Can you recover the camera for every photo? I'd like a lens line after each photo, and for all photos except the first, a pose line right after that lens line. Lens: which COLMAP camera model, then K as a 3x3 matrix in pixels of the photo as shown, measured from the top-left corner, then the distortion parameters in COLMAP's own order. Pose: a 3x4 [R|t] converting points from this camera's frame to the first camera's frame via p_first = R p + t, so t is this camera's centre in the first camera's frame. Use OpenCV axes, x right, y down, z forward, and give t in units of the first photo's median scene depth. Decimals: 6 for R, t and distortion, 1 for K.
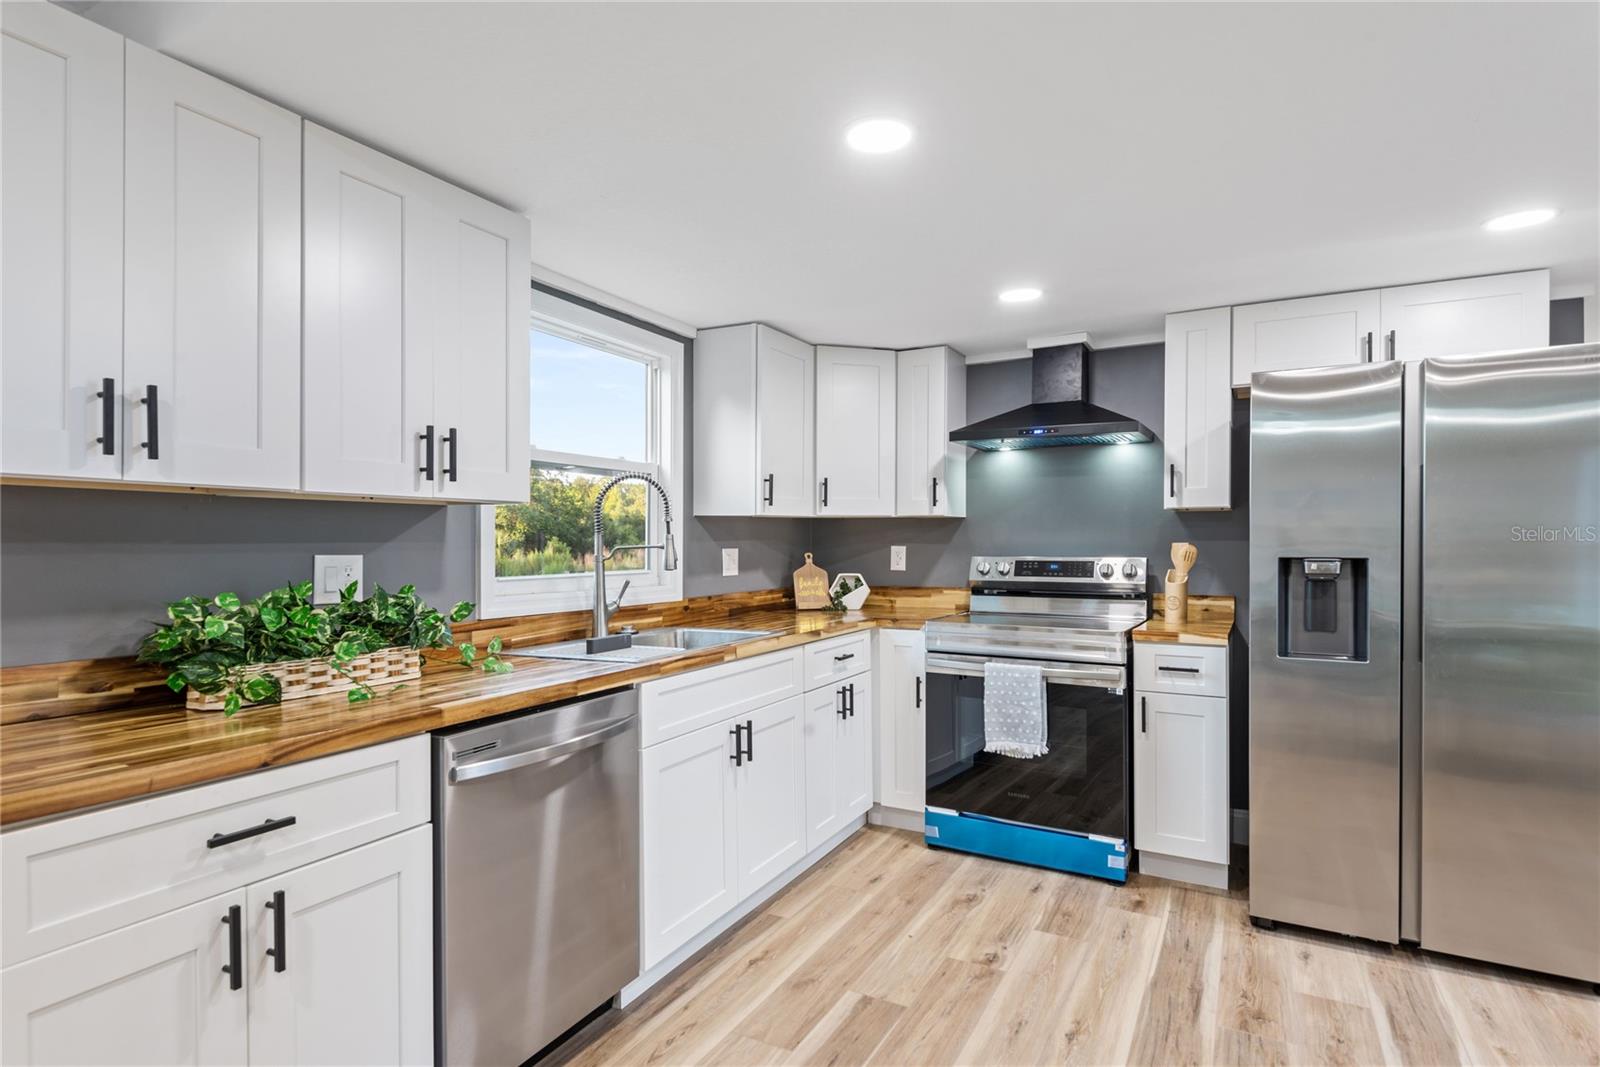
lens RADIAL K [[823.8, 0, 789.2], [0, 823.8, 546.4], [0, 0, 1]] dist [0.010529, -0.008547]
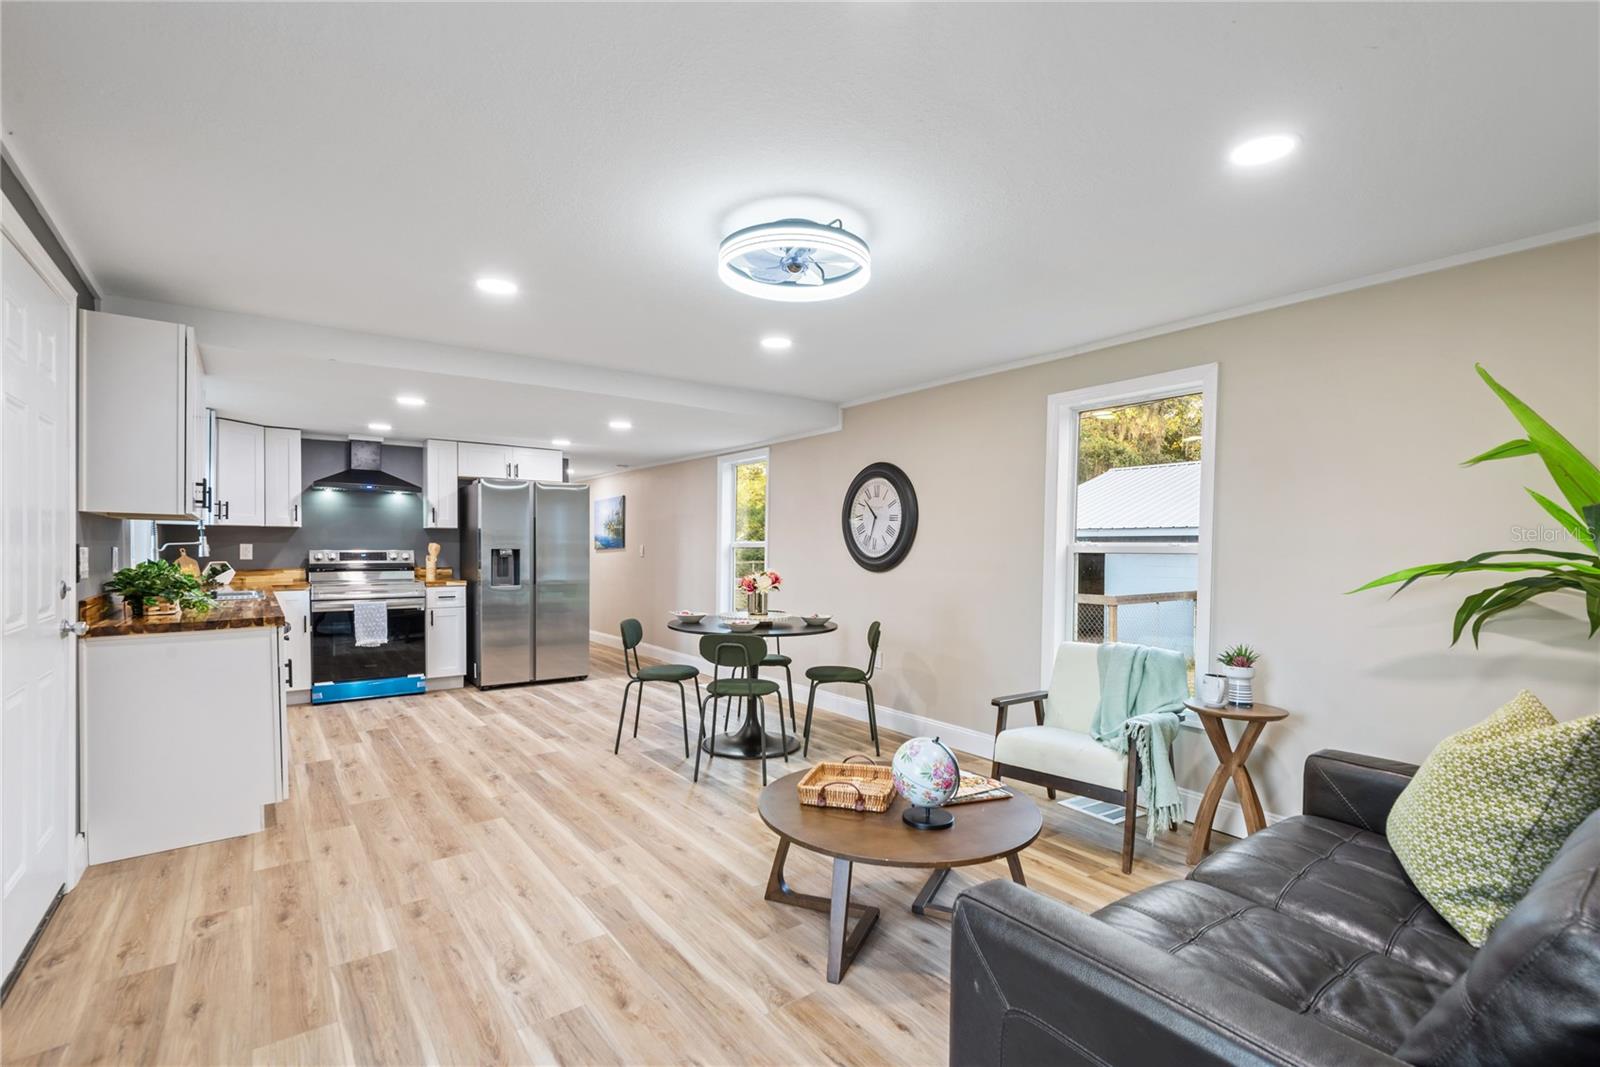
lens RADIAL K [[732.8, 0, 795.6], [0, 732.8, 557.6], [0, 0, 1]] dist [0.032316, -0.013725]
pose [[0.424417, -0.010786, 0.905403, -1.052752], [-0.001575, 0.999919, 0.012651, 0.008719], [-0.905465, -0.006796, 0.424366, -0.827529]]
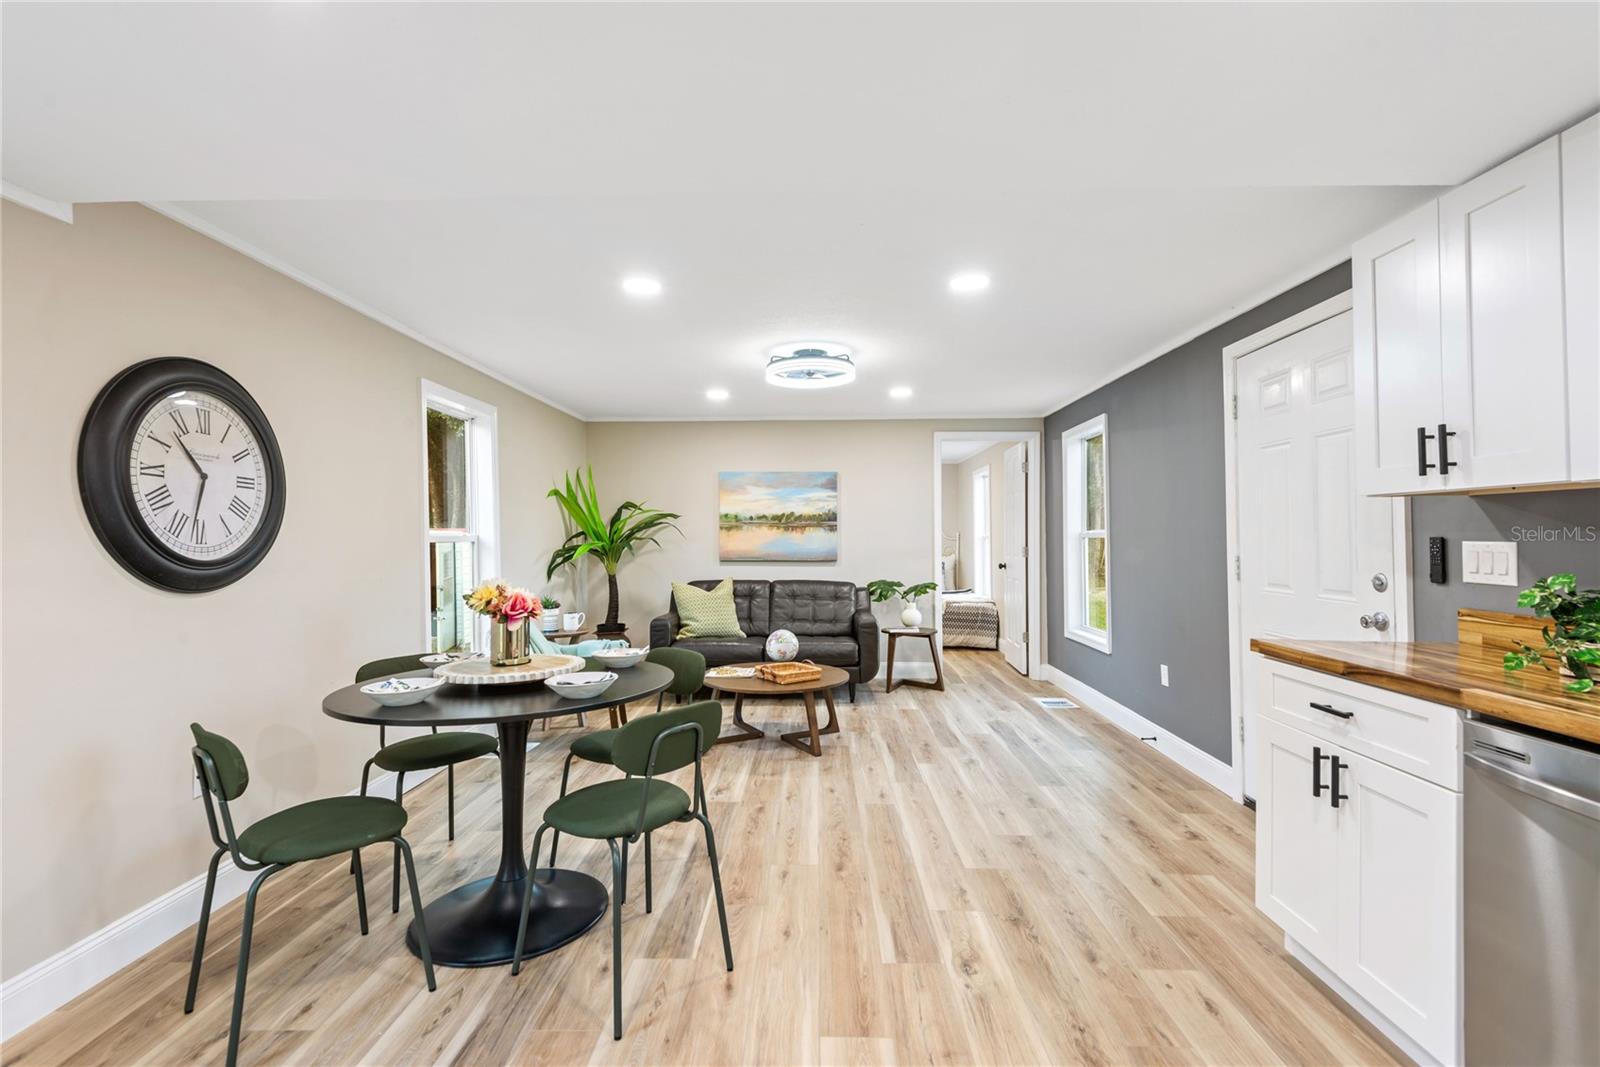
lens RADIAL K [[732.8, 0, 796.6], [0, 732.8, 530.9], [0, 0, 1]] dist [0.032316, -0.013725]
pose [[-0.886941, -0.000420, -0.461882, 0.434354], [0.001312, 0.999993, -0.003427, -0.000983], [0.461881, -0.003646, -0.886935, 0.827979]]
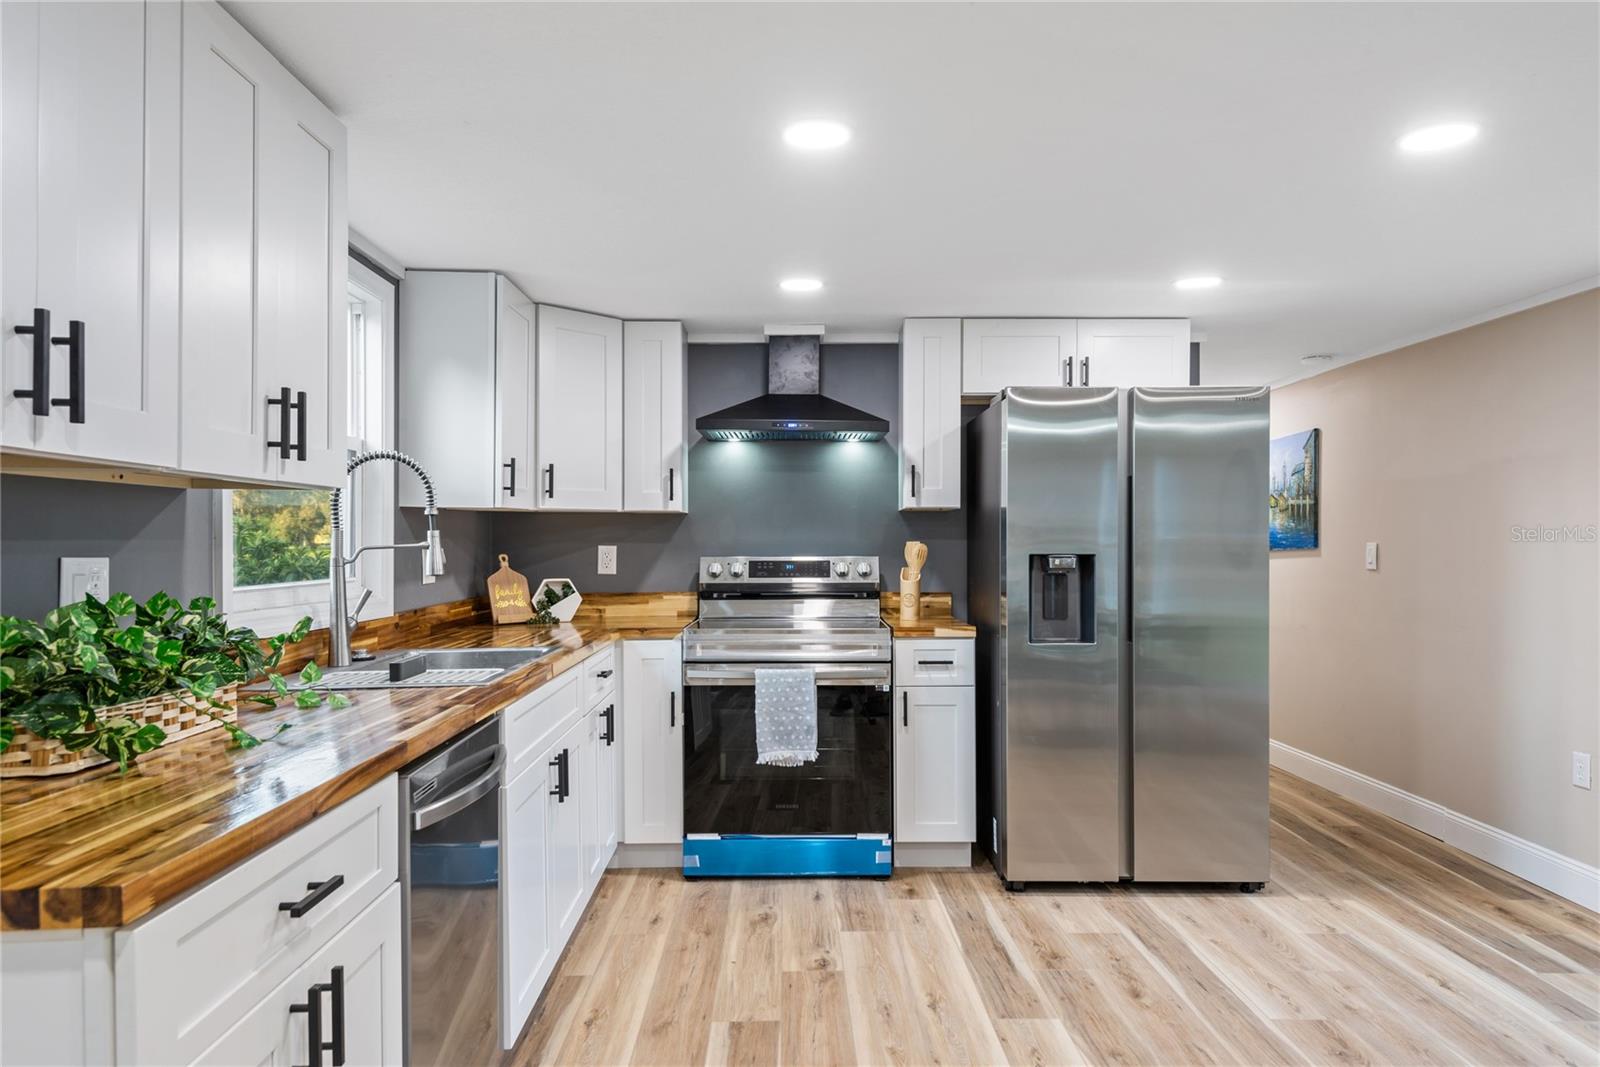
lens RADIAL K [[1036.9, 0, 803.5], [0, 1036.9, 549.3], [0, 0, 1]] dist [0.039129, -0.020146]
pose [[0.866247, -0.003795, 0.499601, -0.341687], [0.003357, 0.999993, 0.001777, 0.002978], [-0.499604, 0.000138, 0.866254, -0.056588]]
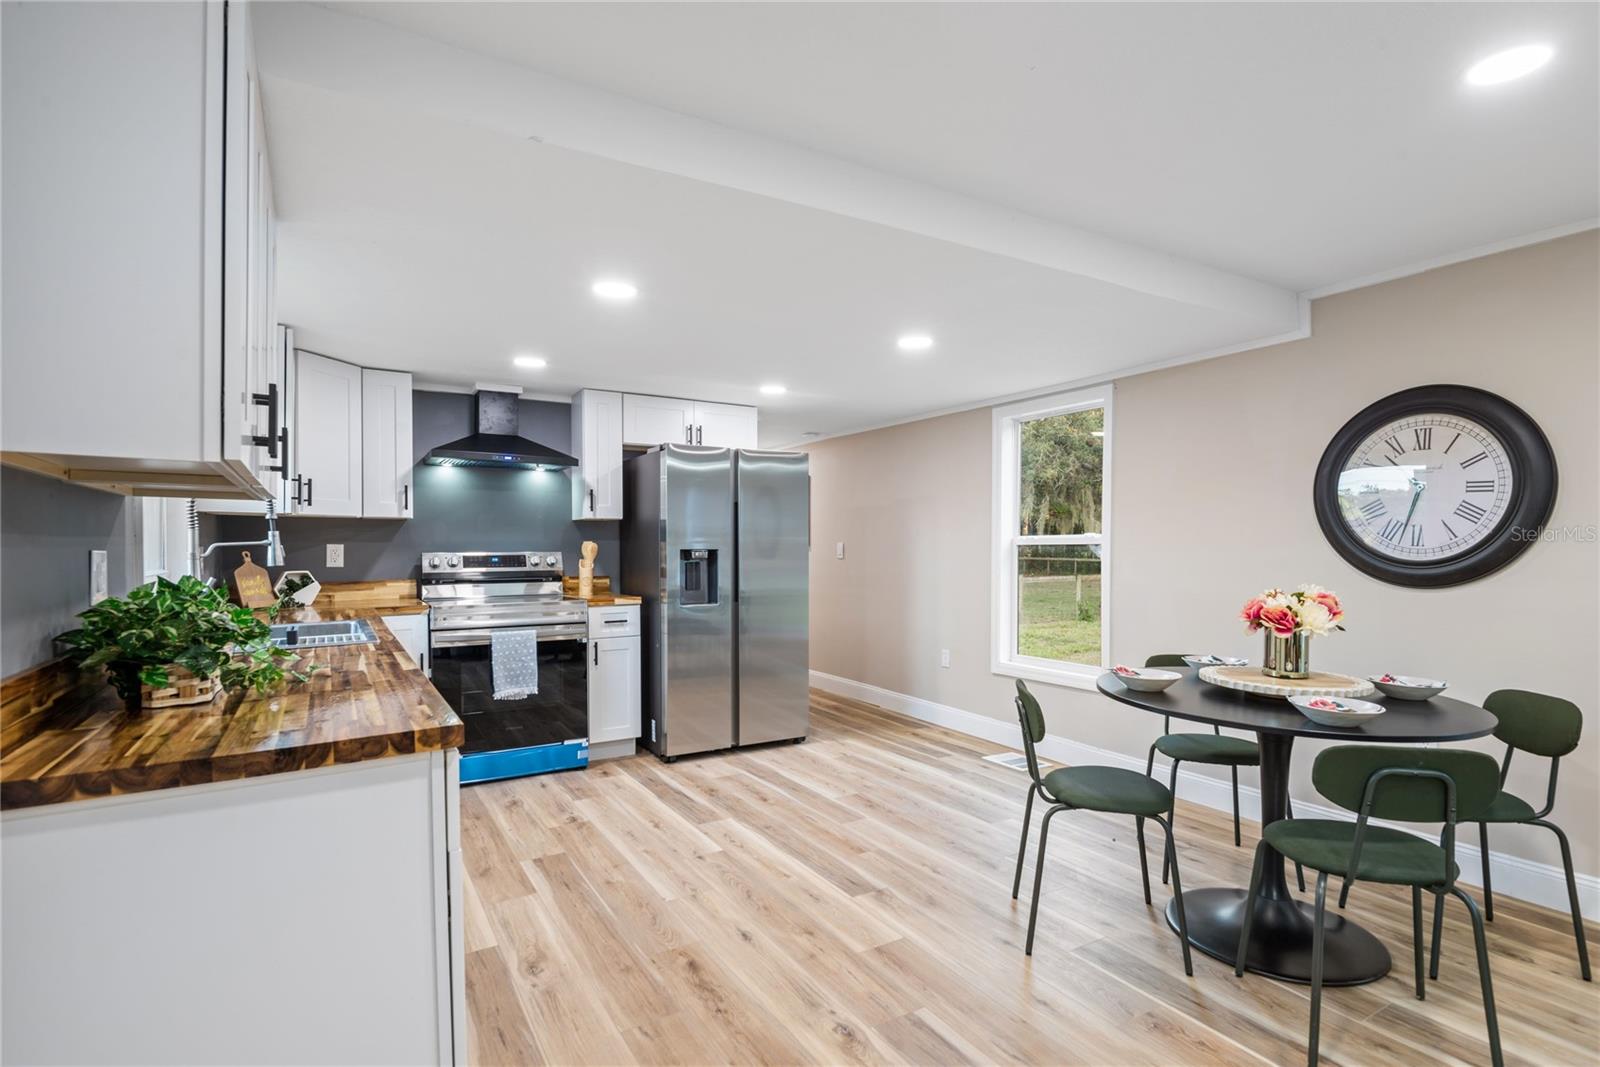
lens RADIAL K [[781.4, 0, 804.7], [0, 781.4, 552.5], [0, 0, 1]] dist [0.016579, -0.002330]
pose [[0.499247, -0.009420, 0.866409, -0.666523], [0.004439, 0.999956, 0.008314, 0.006591], [-0.866449, -0.000305, 0.499266, -0.061109]]
